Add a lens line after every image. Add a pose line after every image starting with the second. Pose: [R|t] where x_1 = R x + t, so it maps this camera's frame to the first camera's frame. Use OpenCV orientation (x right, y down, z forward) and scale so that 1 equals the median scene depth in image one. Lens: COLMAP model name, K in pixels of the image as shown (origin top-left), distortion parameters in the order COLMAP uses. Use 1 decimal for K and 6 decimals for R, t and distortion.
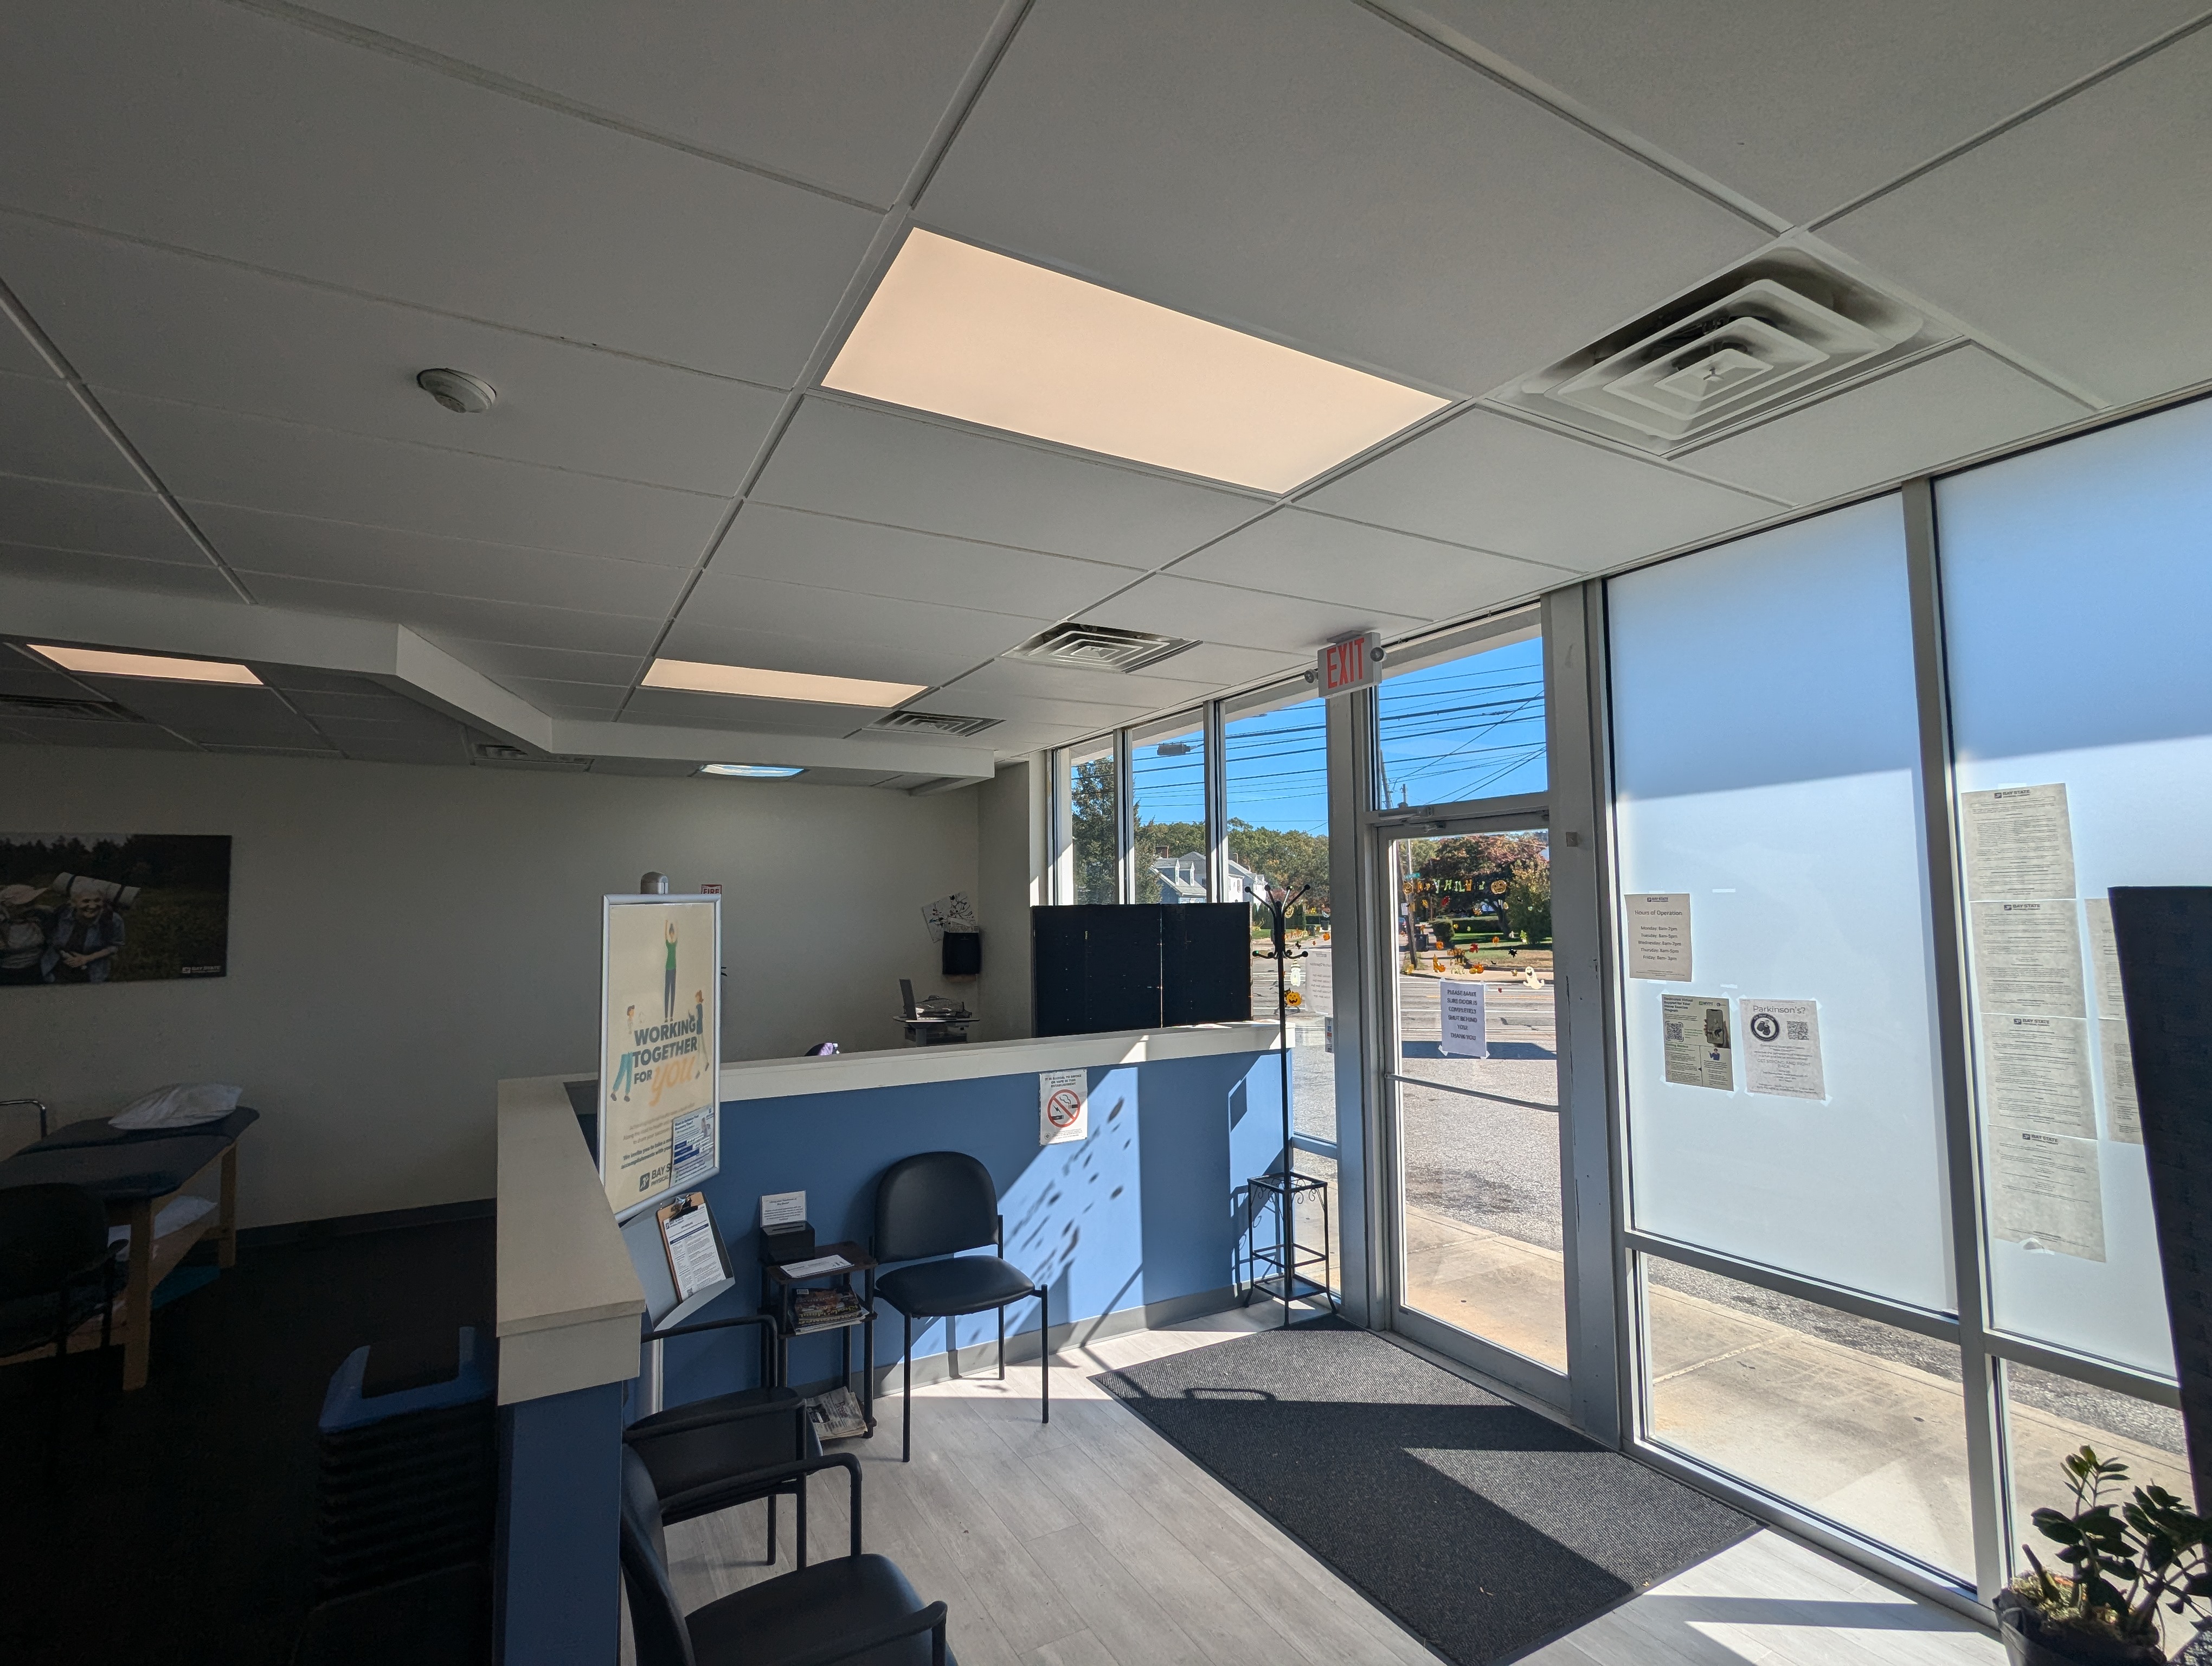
lens RADIAL K [[1051.1, 0, 1098.5], [0, 1051.1, 829.4], [0, 0, 1]] dist [0.001442, 0.000444]
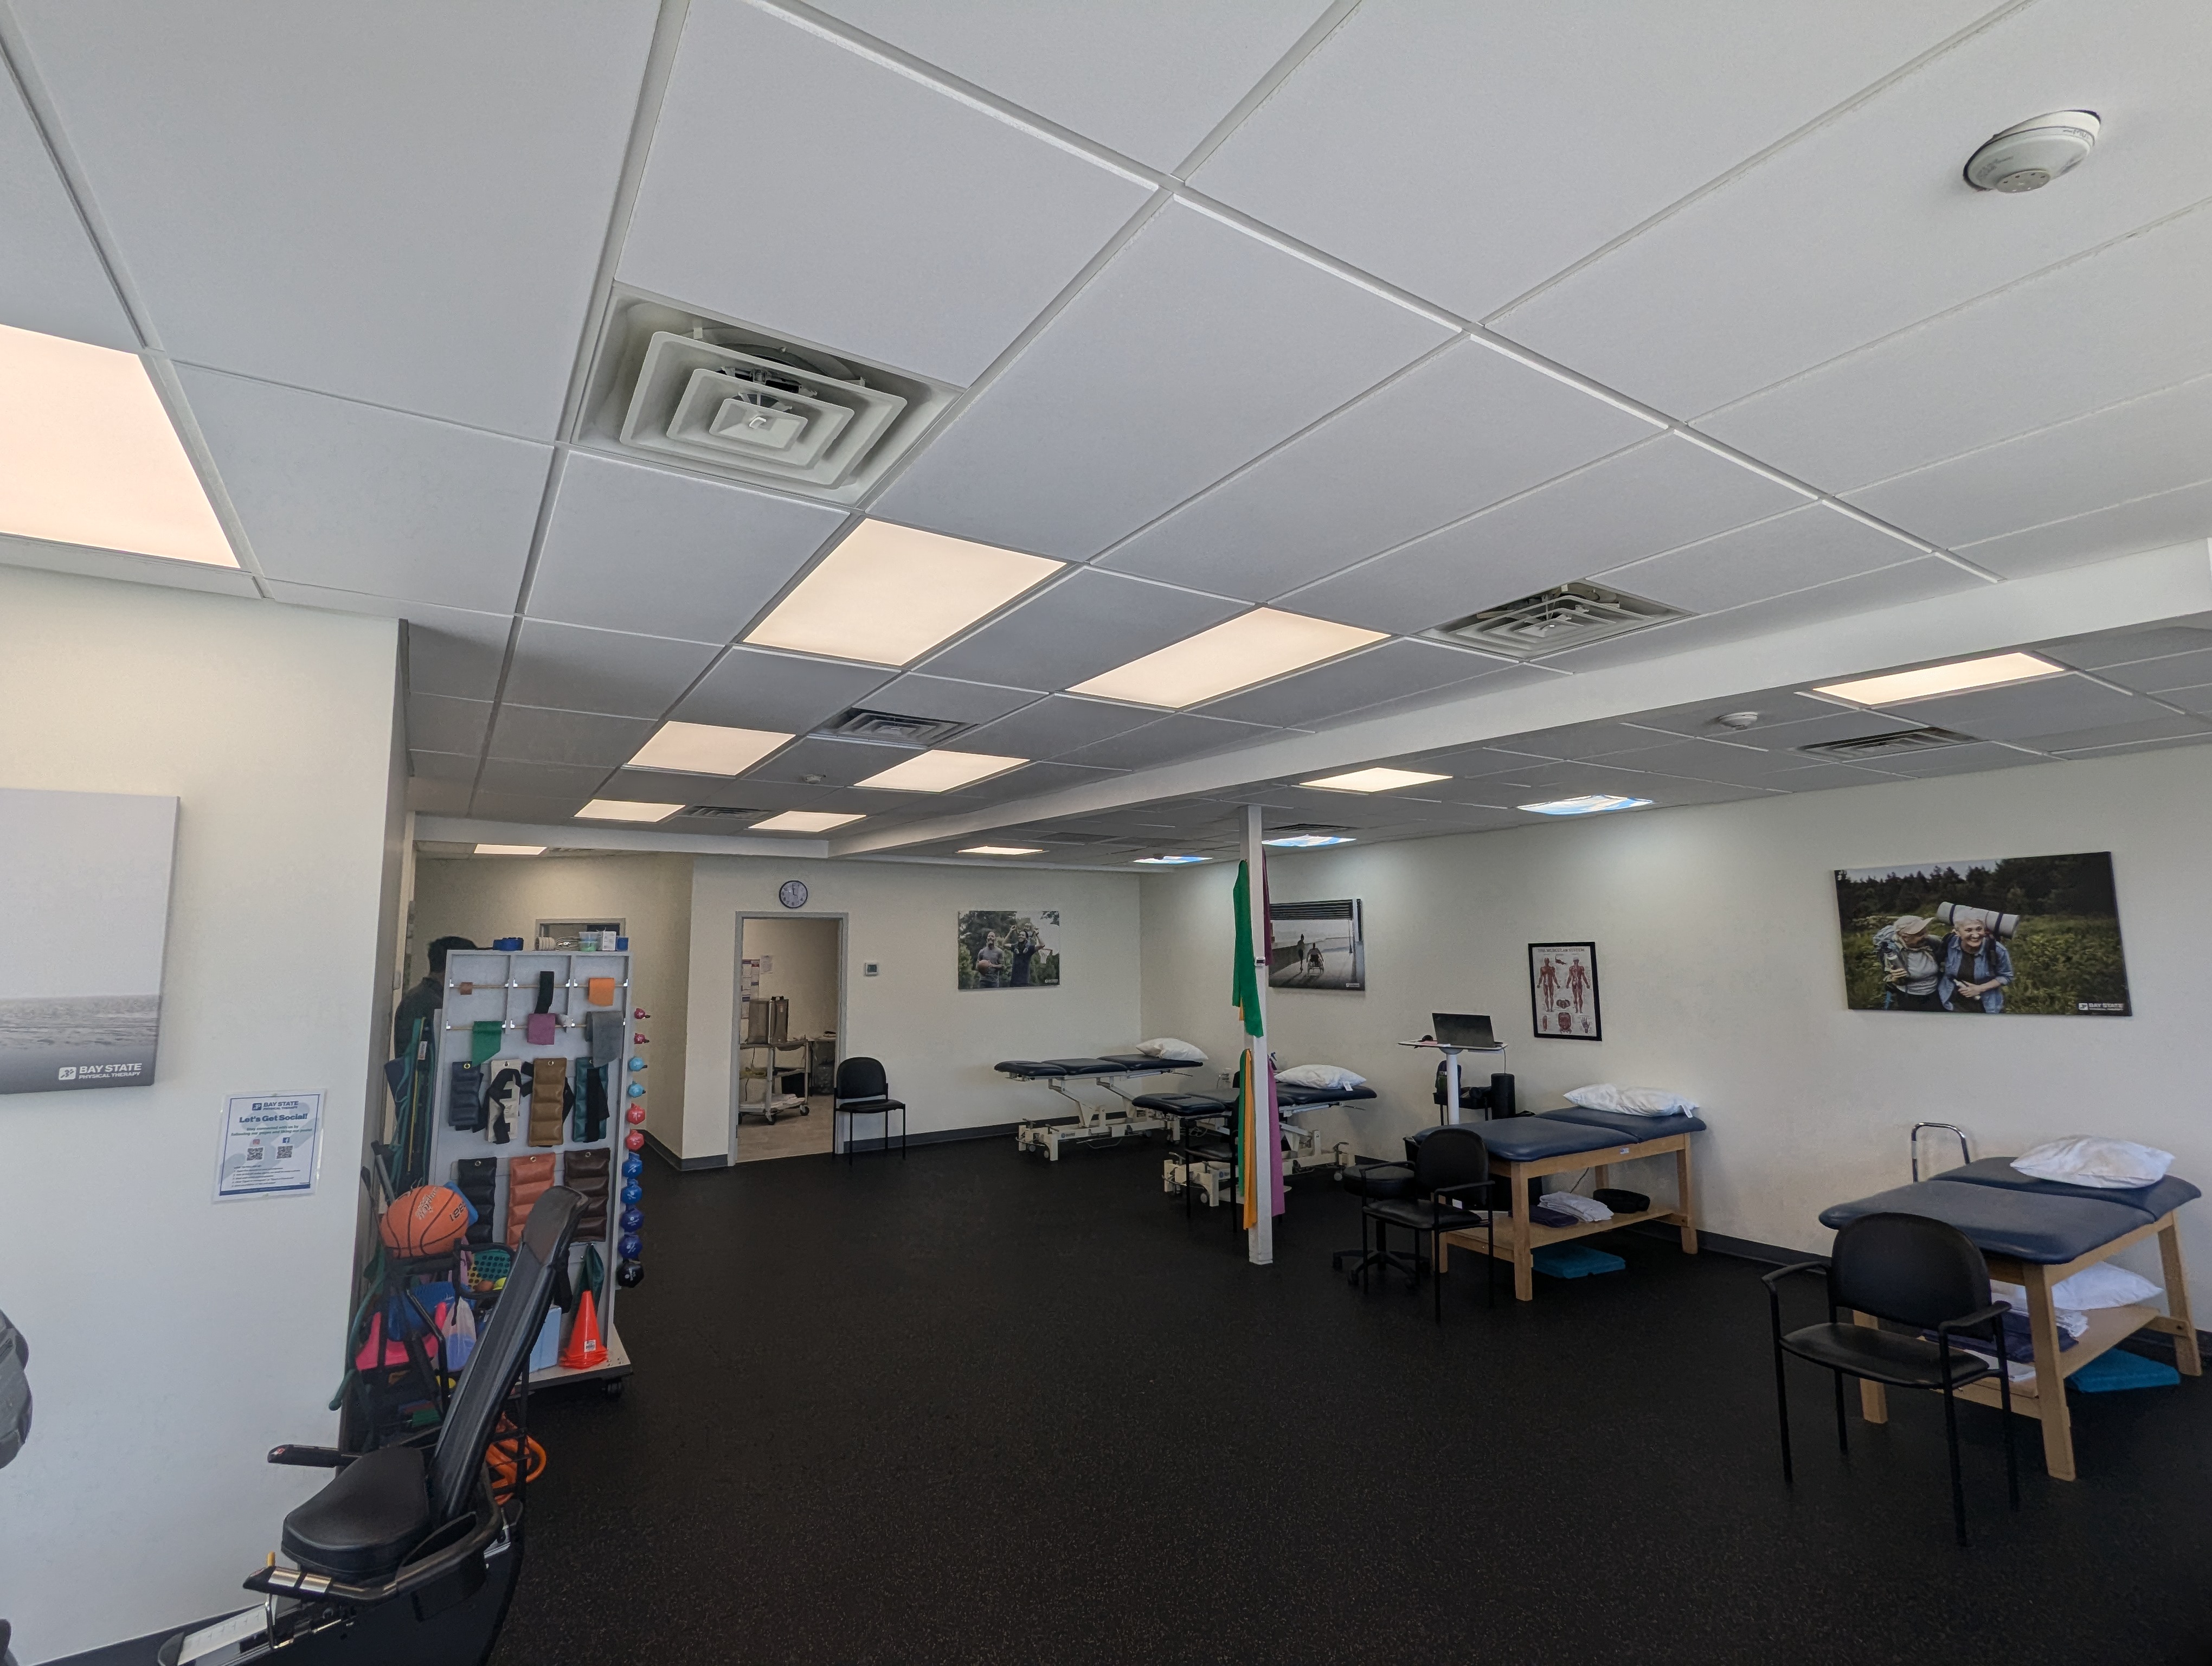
lens RADIAL K [[1051.1, 0, 1102.8], [0, 1051.1, 829.7], [0, 0, 1]] dist [0.001442, 0.000444]
pose [[0.053595, -0.107859, -0.992721, -0.011616], [0.083656, 0.991140, -0.103170, 0.008643], [0.995052, -0.077517, 0.062143, 0.137518]]
